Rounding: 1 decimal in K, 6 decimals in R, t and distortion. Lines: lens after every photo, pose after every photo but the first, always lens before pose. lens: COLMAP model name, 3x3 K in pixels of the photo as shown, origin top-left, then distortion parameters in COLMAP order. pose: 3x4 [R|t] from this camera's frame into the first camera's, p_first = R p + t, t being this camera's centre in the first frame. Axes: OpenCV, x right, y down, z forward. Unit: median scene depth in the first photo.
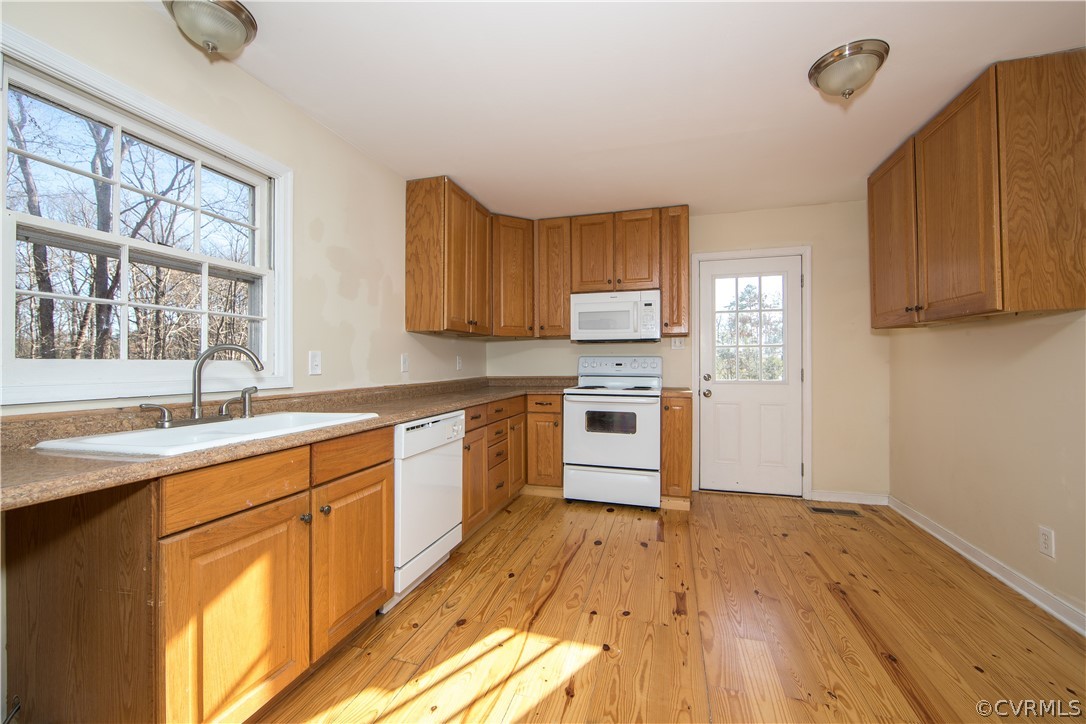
lens RADIAL K [[422.6, 0, 543.0], [0, 422.6, 362.0], [0, 0, 1]] dist [-0.016627, 0.000126]
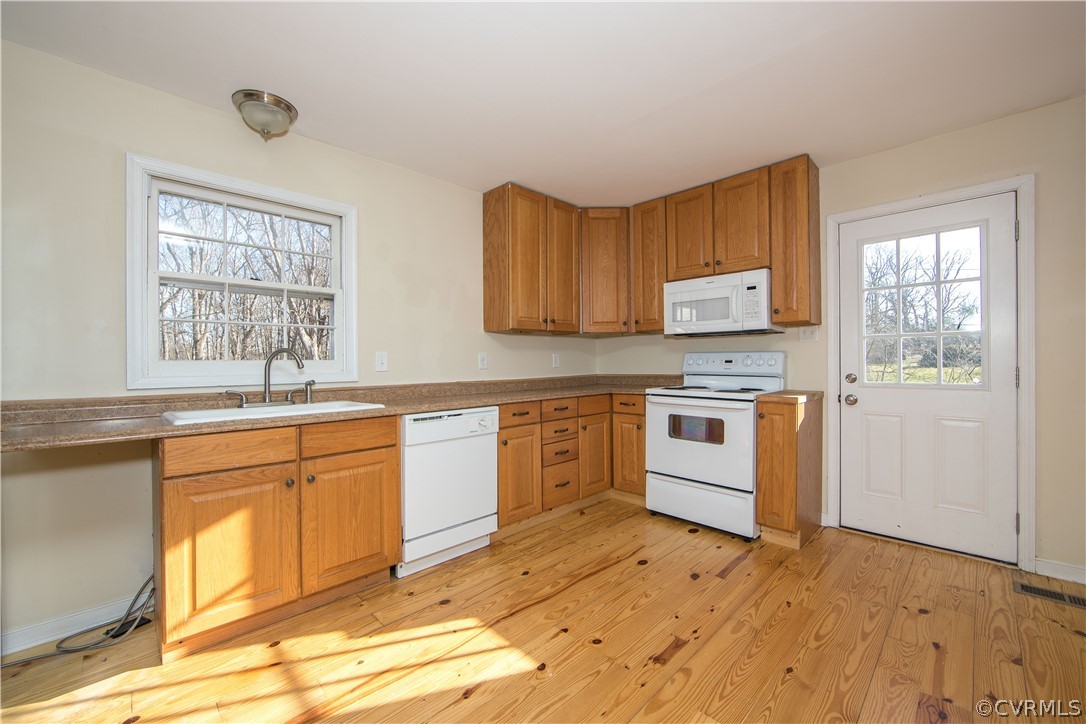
lens RADIAL K [[429.8, 0, 546.5], [0, 429.8, 361.2], [0, 0, 1]] dist [-0.012832, 0.000756]
pose [[0.880070, -0.004368, -0.474823, 0.344919], [0.006952, 0.999969, 0.003686, -0.000359], [0.474793, -0.006545, 0.880073, 0.098867]]
